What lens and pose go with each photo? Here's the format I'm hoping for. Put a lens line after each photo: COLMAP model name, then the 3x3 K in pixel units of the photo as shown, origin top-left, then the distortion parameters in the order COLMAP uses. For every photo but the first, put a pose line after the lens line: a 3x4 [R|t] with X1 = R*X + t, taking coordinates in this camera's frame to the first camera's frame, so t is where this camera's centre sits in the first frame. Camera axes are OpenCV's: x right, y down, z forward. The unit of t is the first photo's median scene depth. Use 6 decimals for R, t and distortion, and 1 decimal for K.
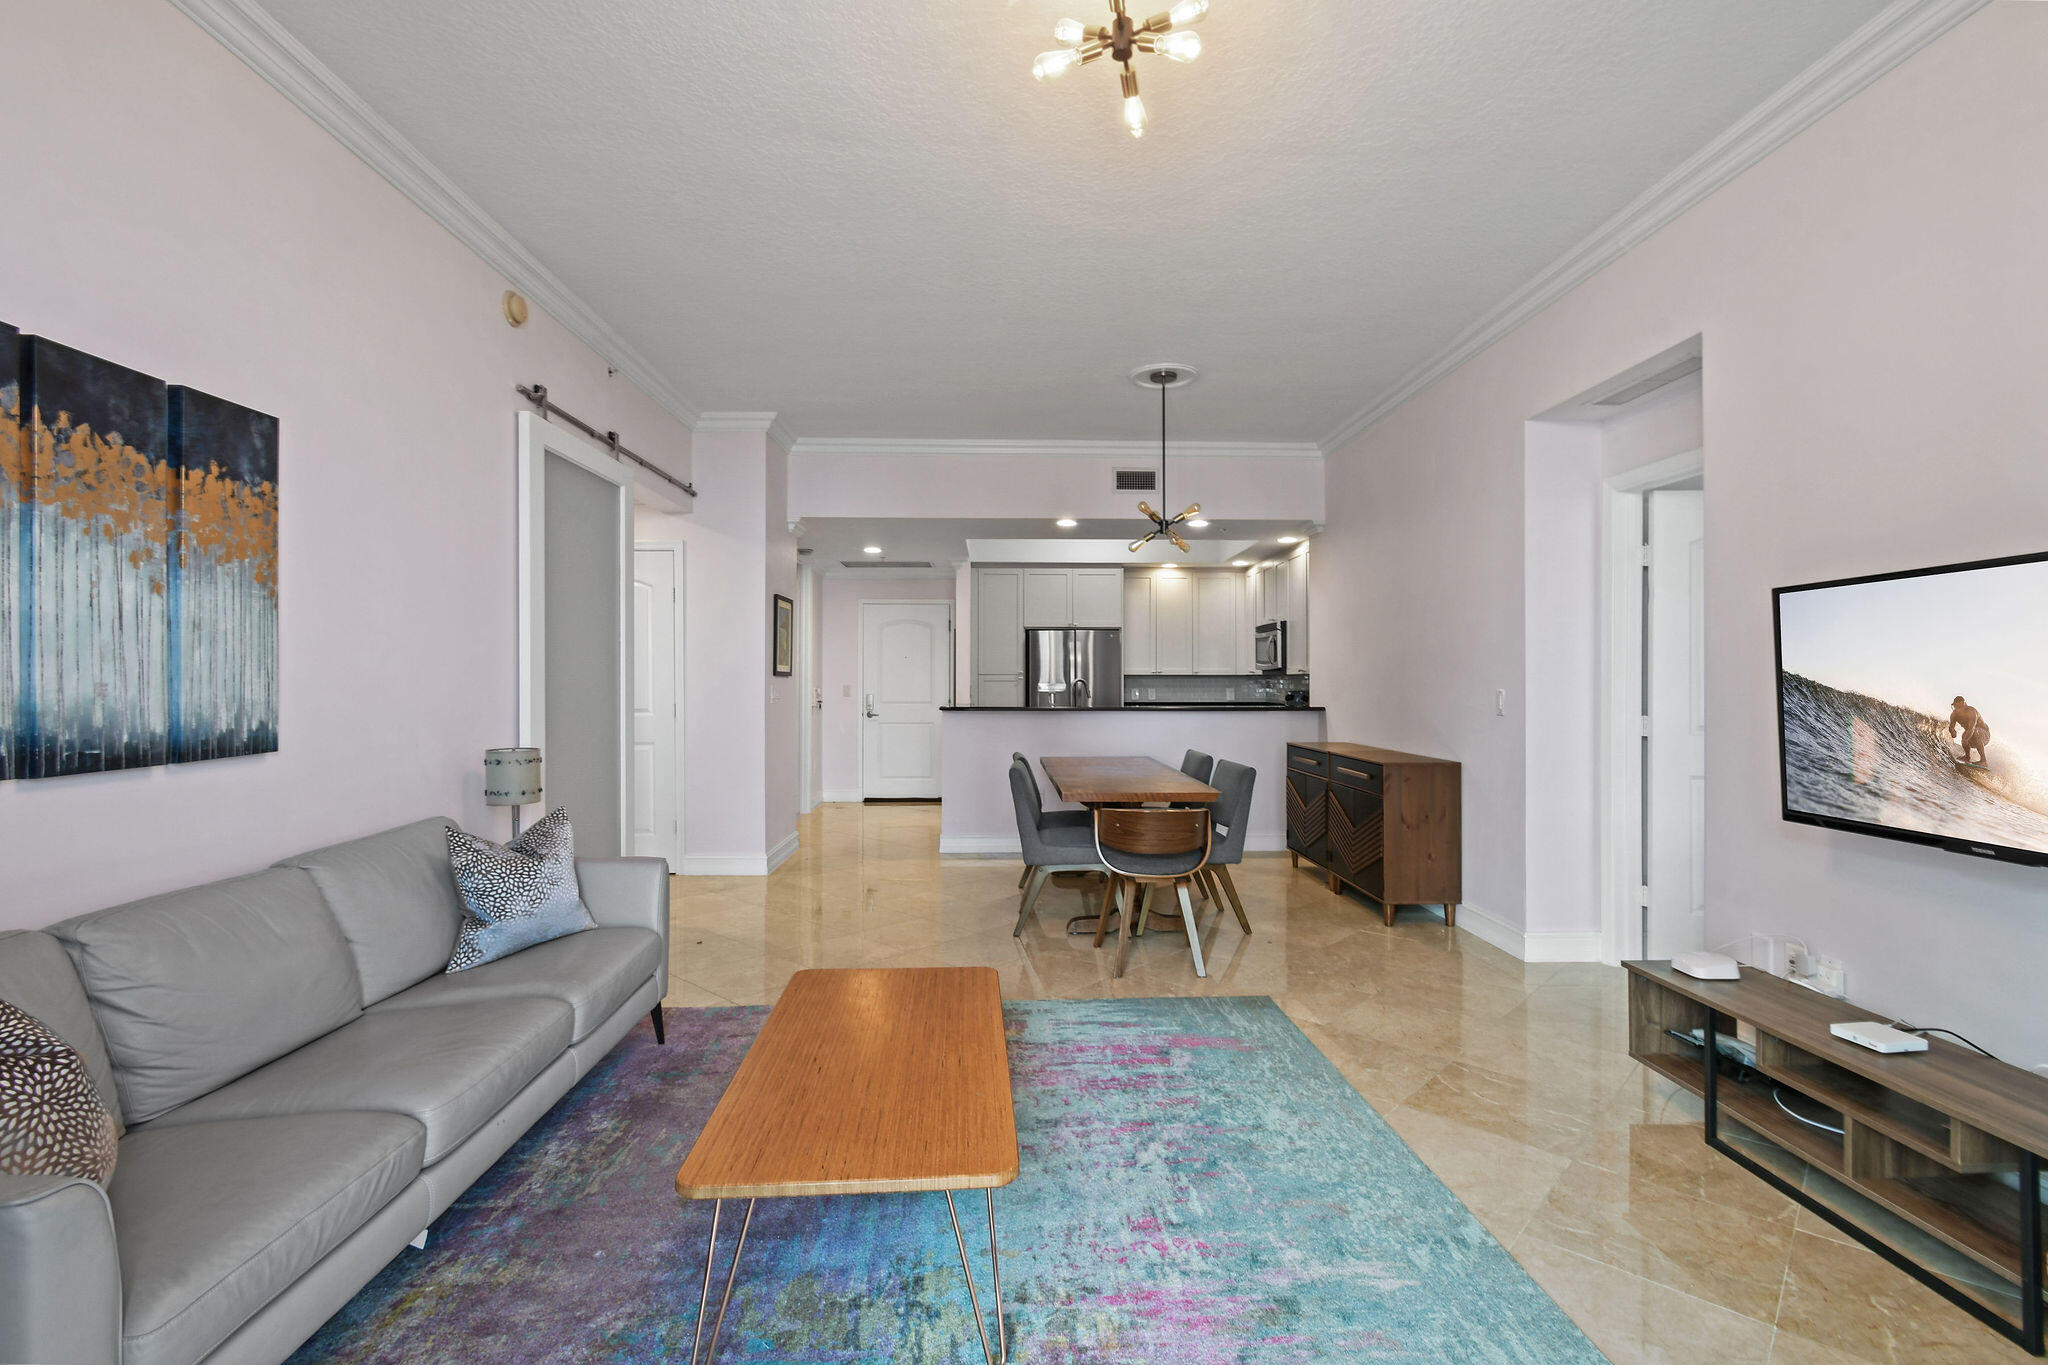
lens RADIAL K [[903.7, 0, 1034.1], [0, 903.7, 681.4], [0, 0, 1]] dist [0.005164, -0.003960]
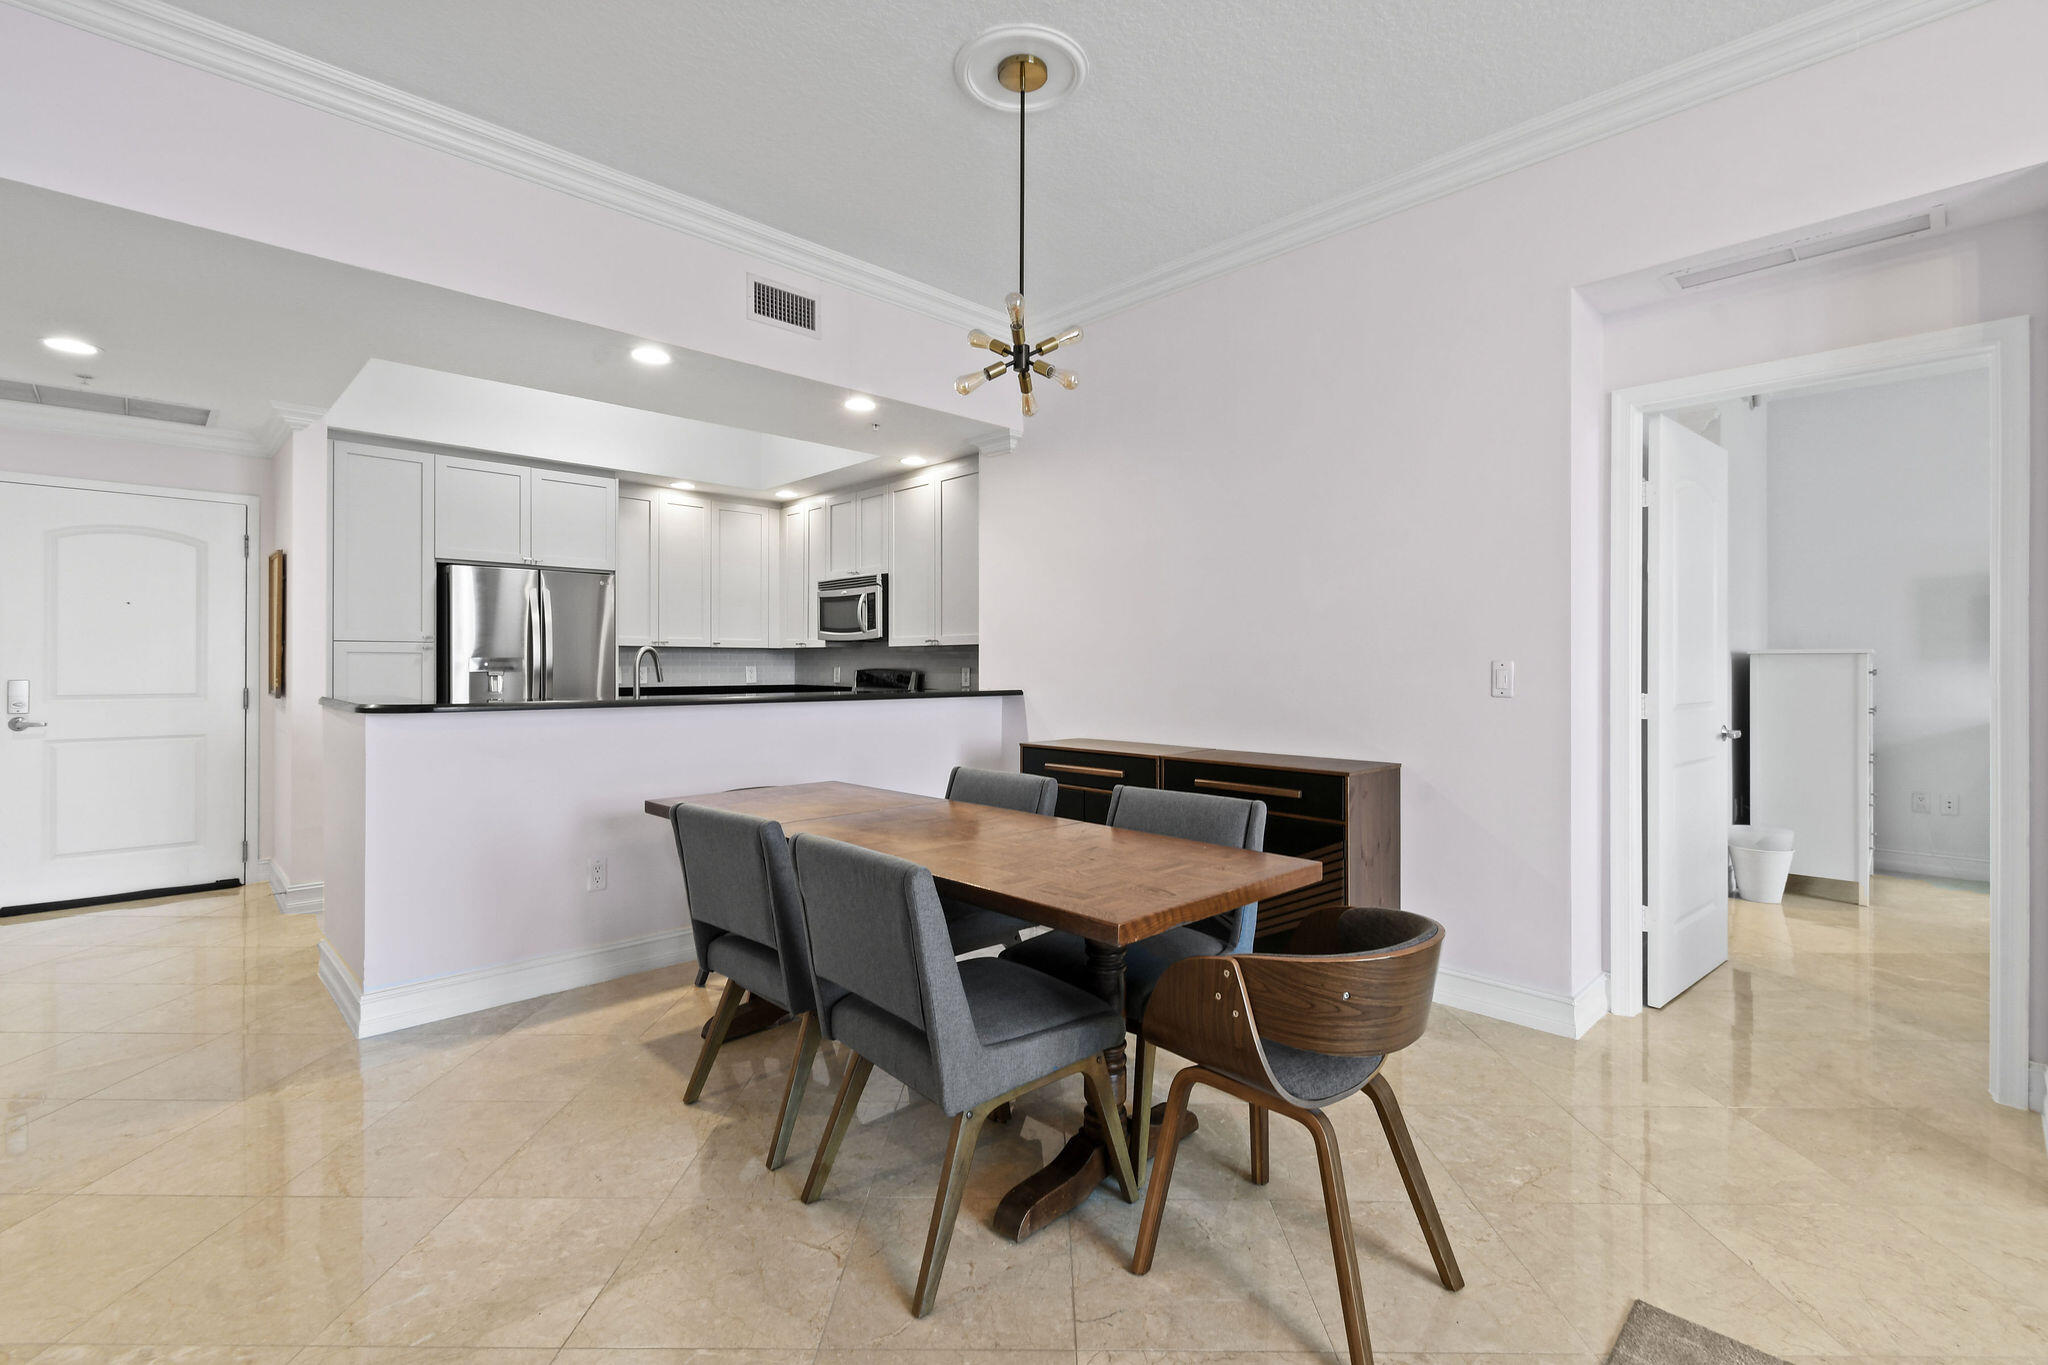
lens RADIAL K [[903.7, 0, 1033.6], [0, 903.7, 667.3], [0, 0, 1]] dist [0.005164, -0.003960]
pose [[0.740847, -0.003071, 0.671667, -0.447362], [-0.001905, 0.999976, 0.006673, 0.014427], [-0.671671, -0.006223, 0.740823, 1.284089]]
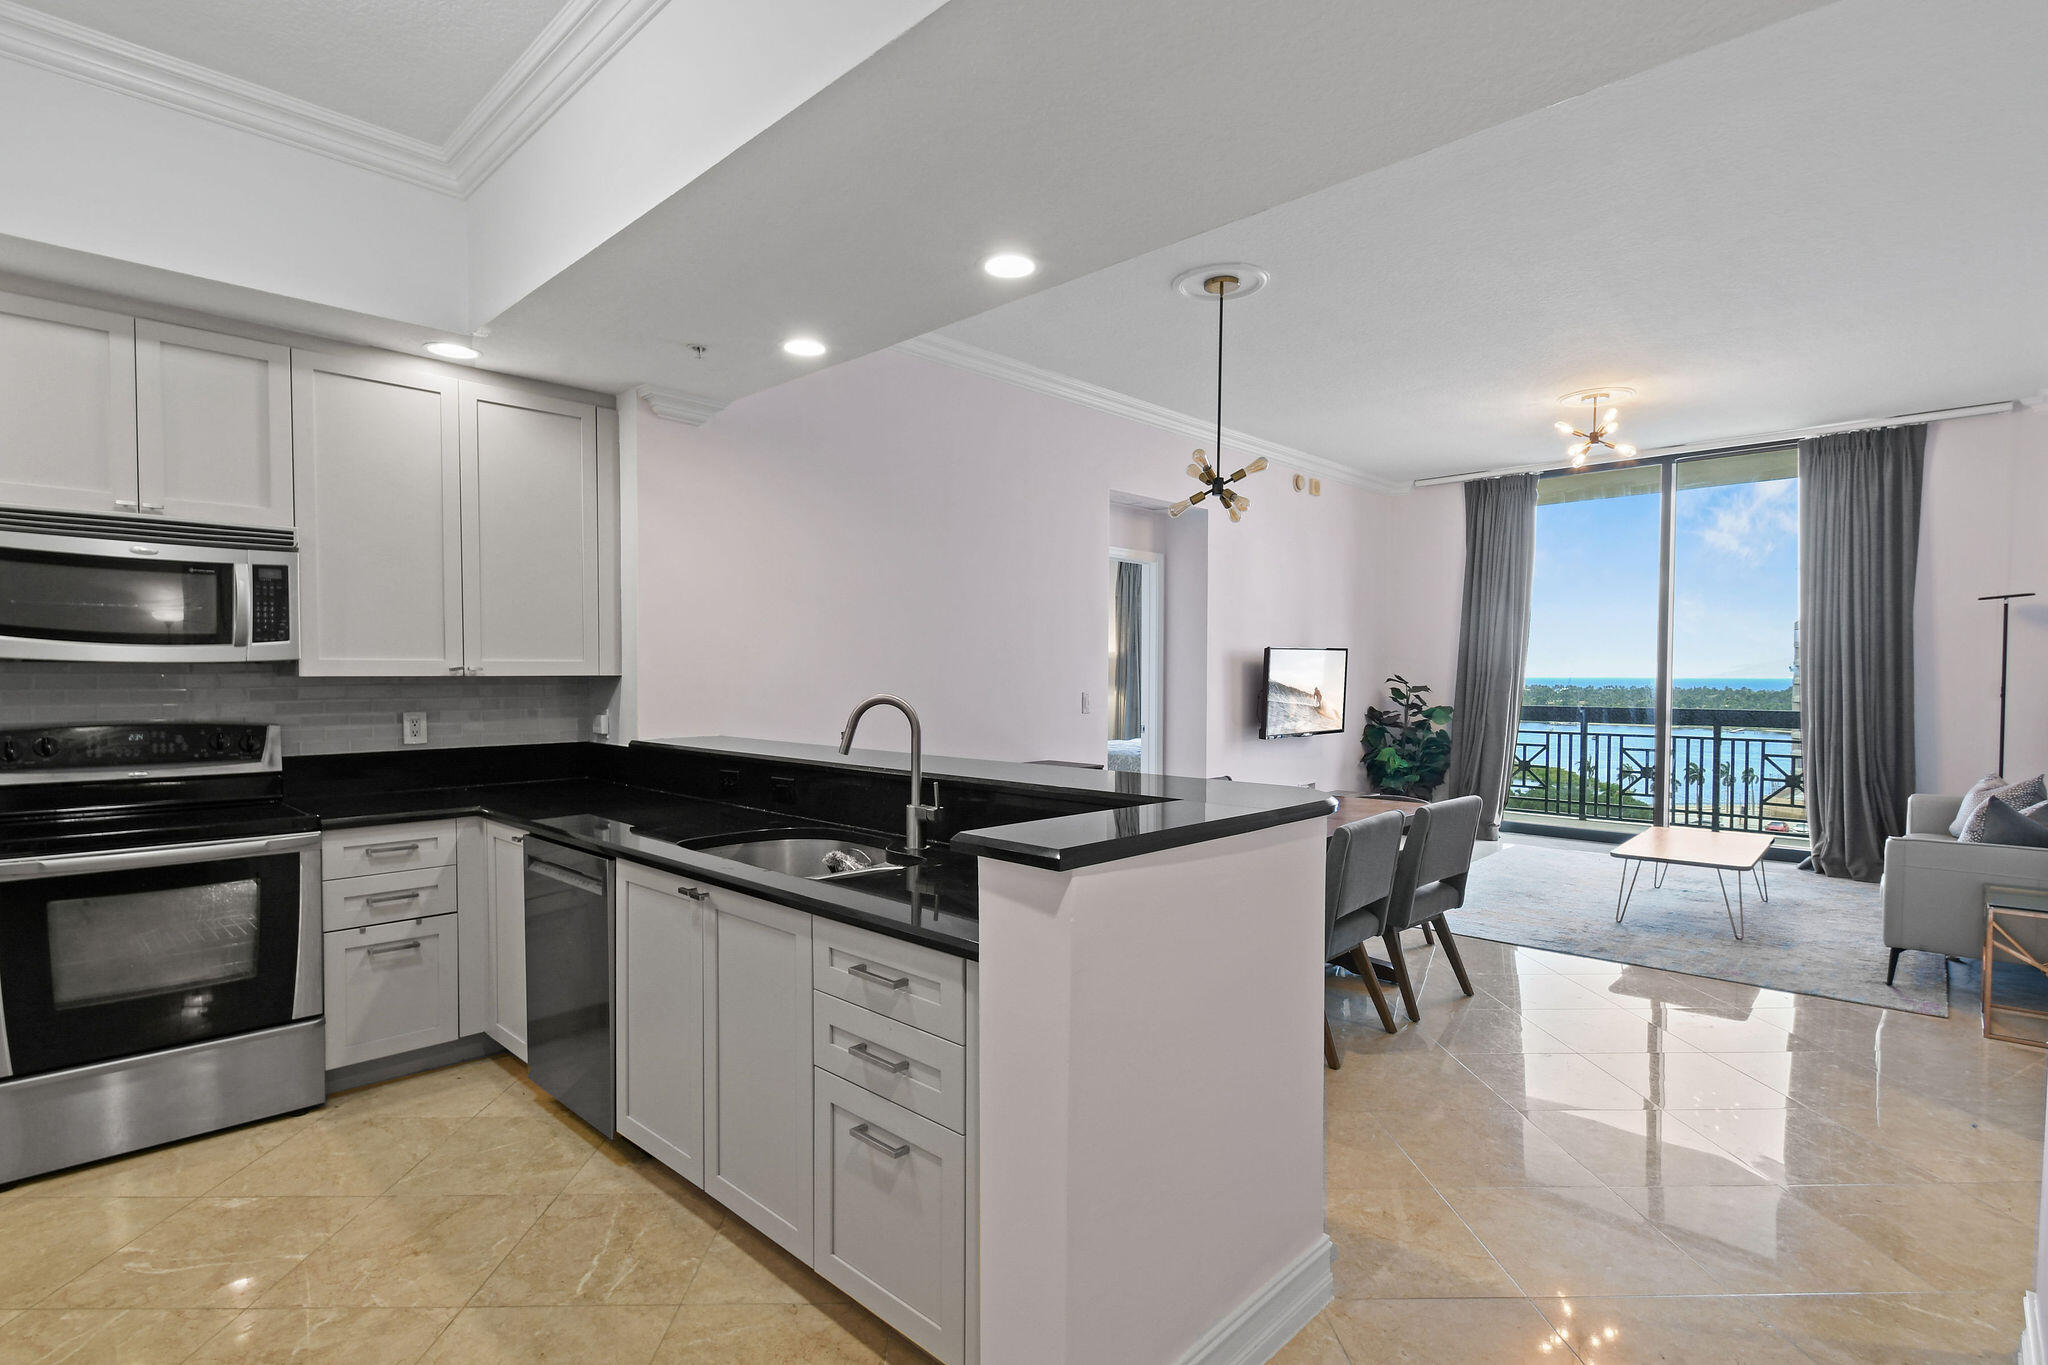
lens RADIAL K [[973.6, 0, 1011.8], [0, 973.6, 703.5], [0, 0, 1]] dist [0.001582, -0.005881]
pose [[-0.679816, -0.024300, 0.732980, -0.730845], [-0.002810, 0.999530, 0.030531, -0.032284], [-0.733378, 0.018695, -0.679564, 3.654180]]
